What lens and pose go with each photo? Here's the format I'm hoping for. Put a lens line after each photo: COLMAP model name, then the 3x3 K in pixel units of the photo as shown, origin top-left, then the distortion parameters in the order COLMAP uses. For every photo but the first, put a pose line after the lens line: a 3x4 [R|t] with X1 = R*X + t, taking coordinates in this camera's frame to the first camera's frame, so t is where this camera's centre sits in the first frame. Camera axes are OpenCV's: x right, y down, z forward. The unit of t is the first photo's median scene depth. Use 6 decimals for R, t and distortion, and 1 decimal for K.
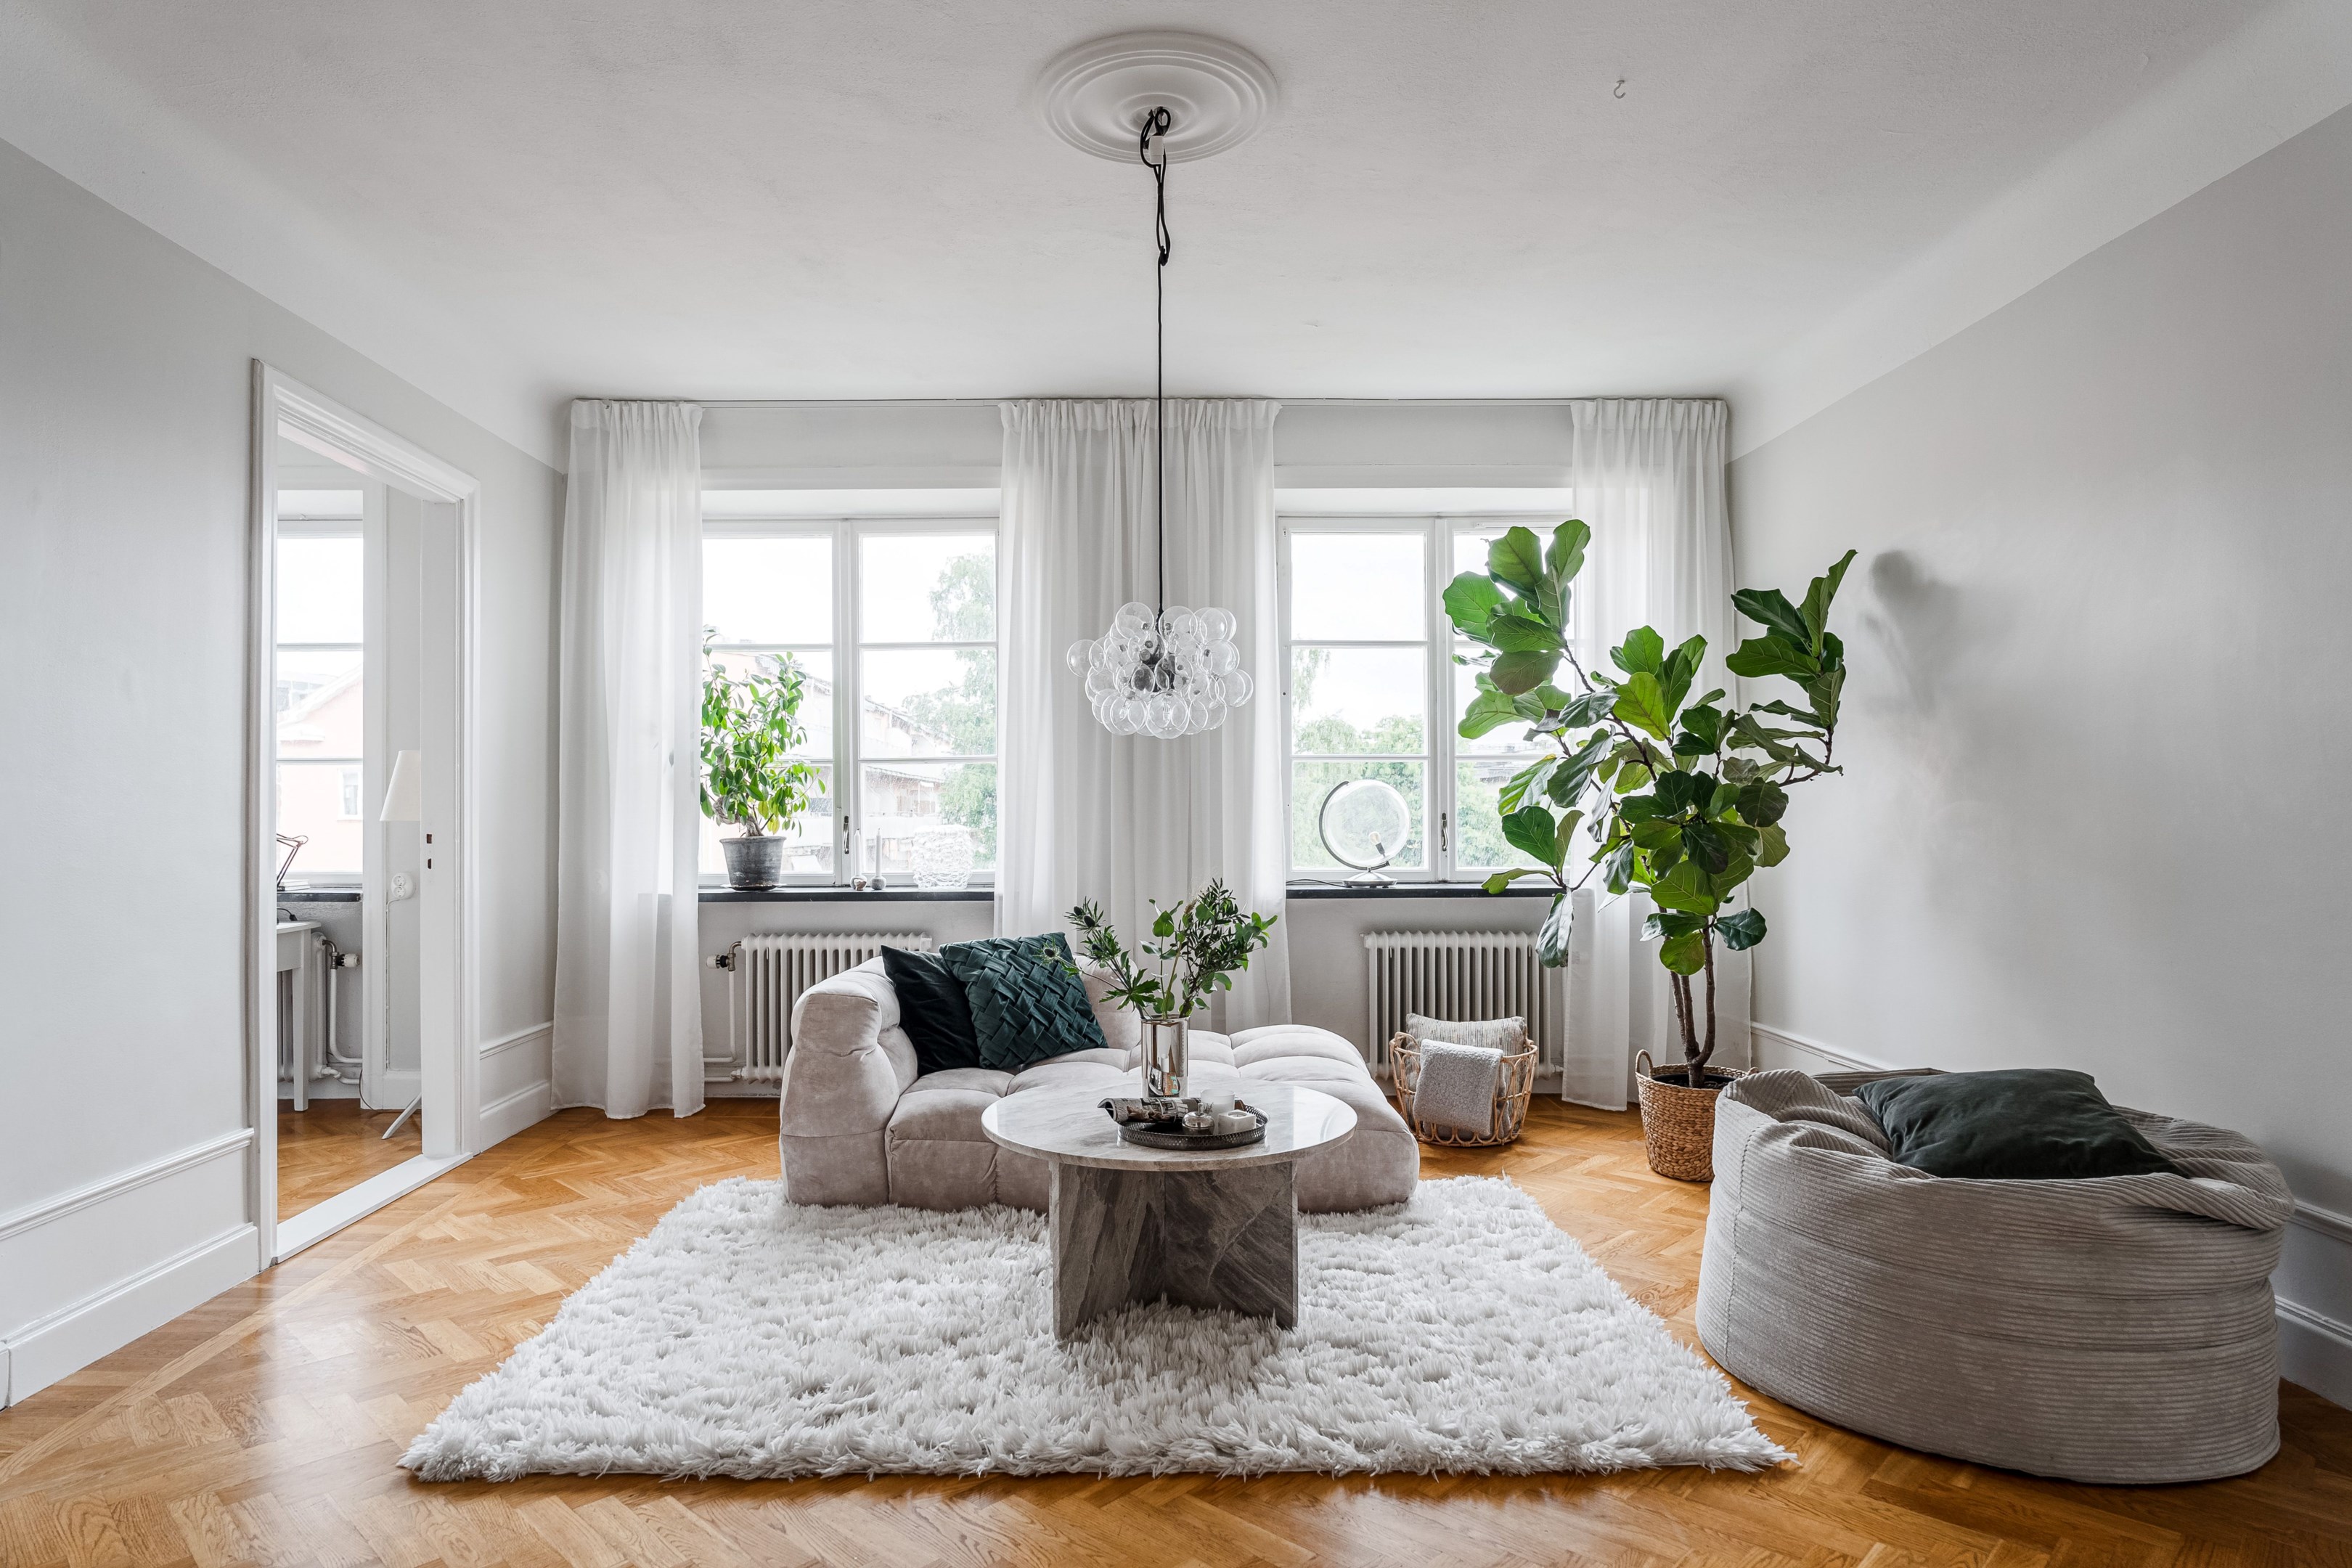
lens RADIAL K [[1332.0, 0, 1140.1], [0, 1332.0, 820.3], [0, 0, 1]] dist [-0.024861, 0.003290]
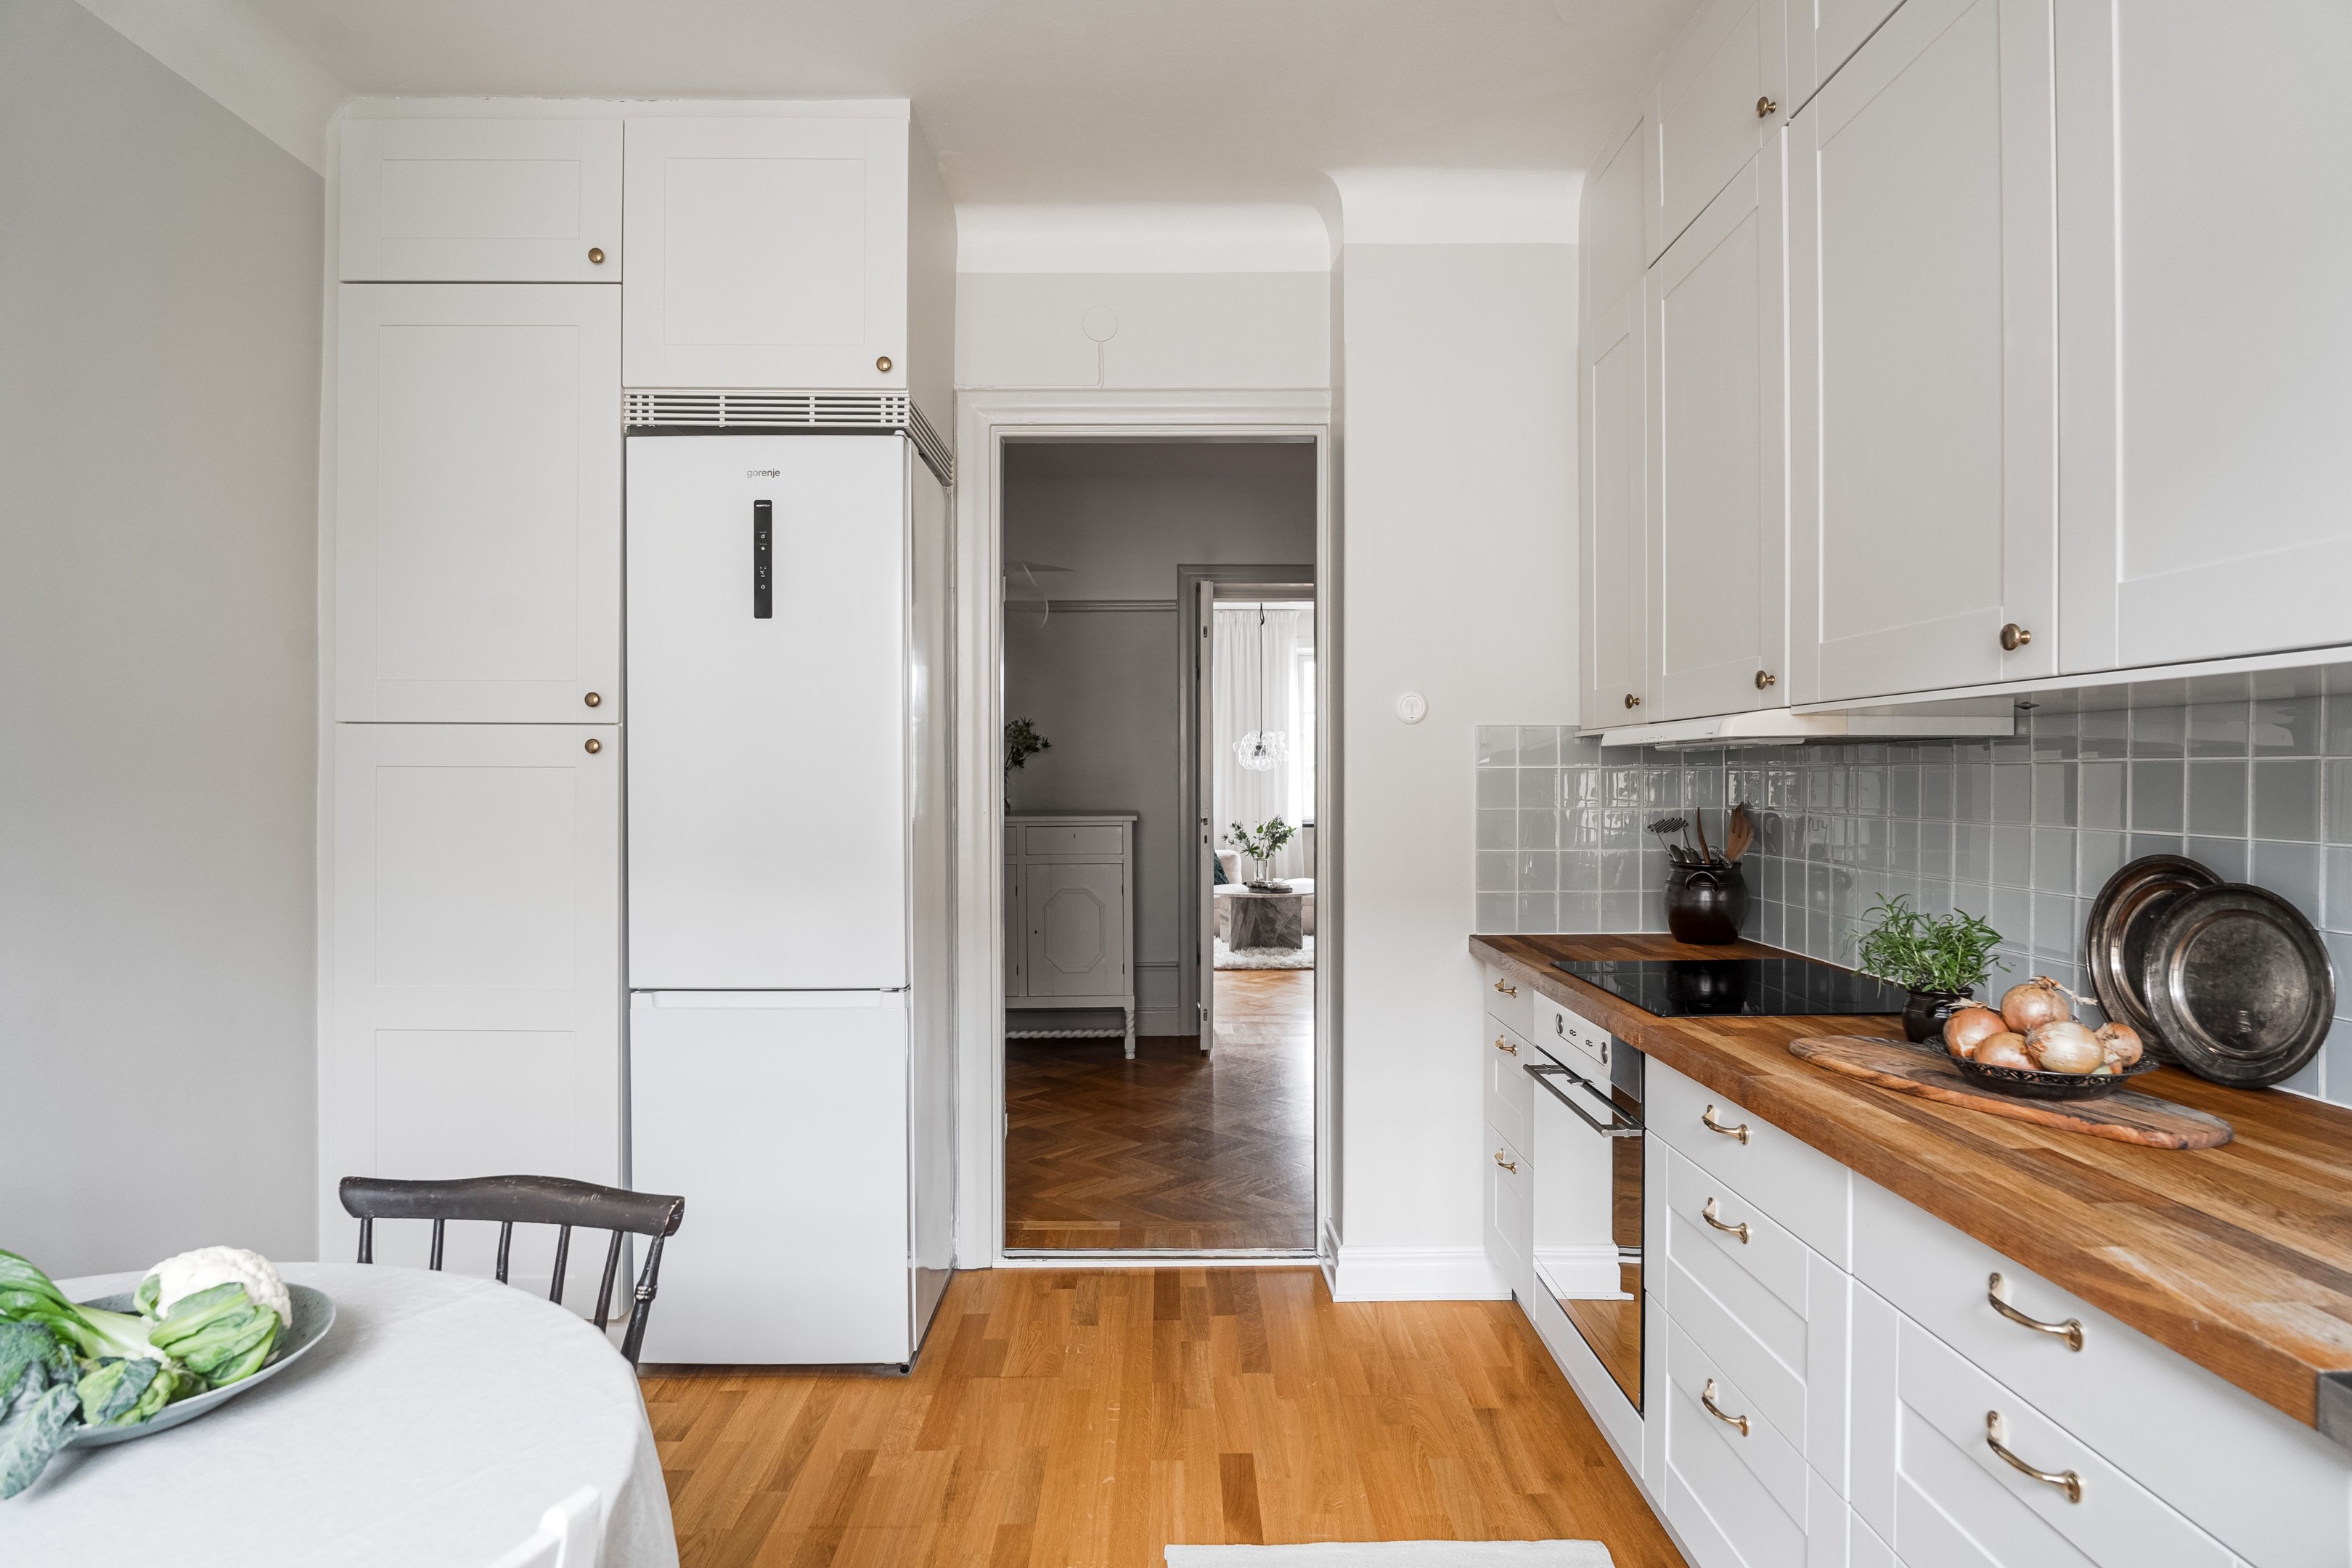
lens RADIAL K [[1332.0, 0, 1180.4], [0, 1332.0, 778.0], [0, 0, 1]] dist [-0.024861, 0.003290]
pose [[0.999988, 0.002052, 0.004488, -0.152951], [-0.002037, 0.999992, -0.003302, -0.025128], [-0.004495, 0.003292, 0.999984, -1.761807]]
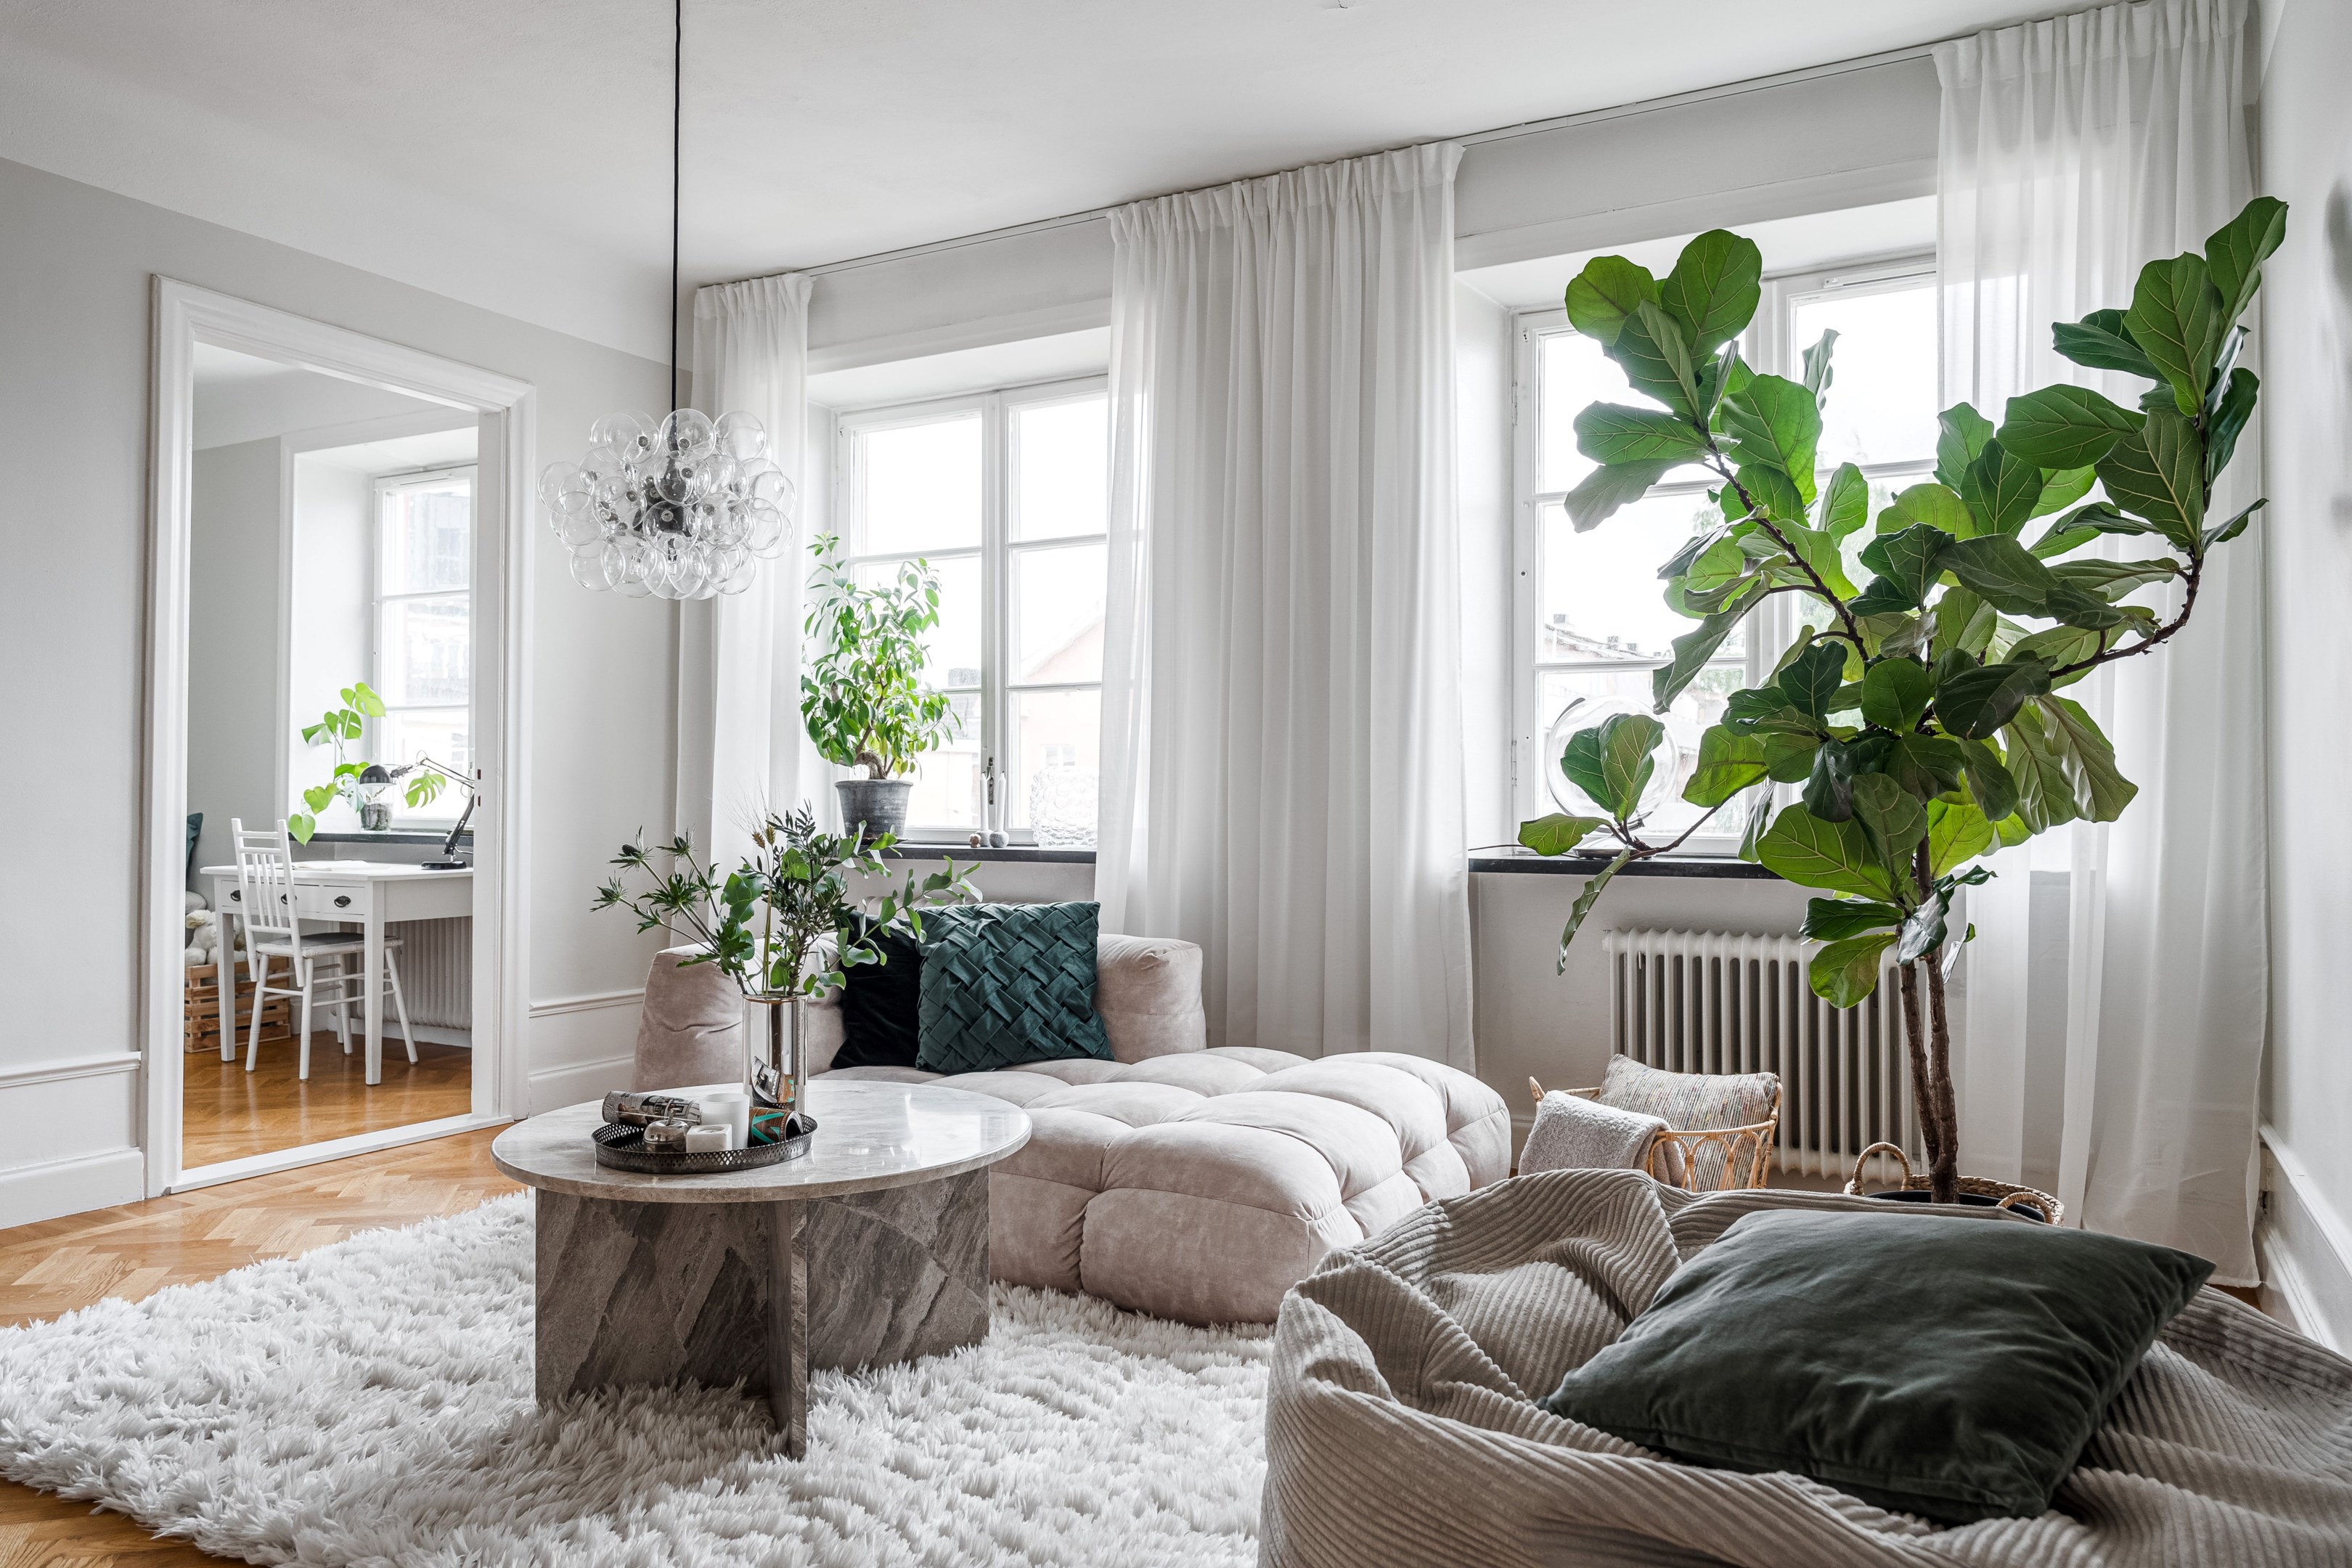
lens RADIAL K [[1627.5, 0, 1180.1], [0, 1627.5, 795.1], [0, 0, 1]] dist [-0.006595, -0.003646]
pose [[0.872141, 0.005949, -0.489218, 0.531617], [-0.010664, 0.999920, -0.006852, 0.036949], [0.489138, 0.011193, 0.872135, 0.283246]]
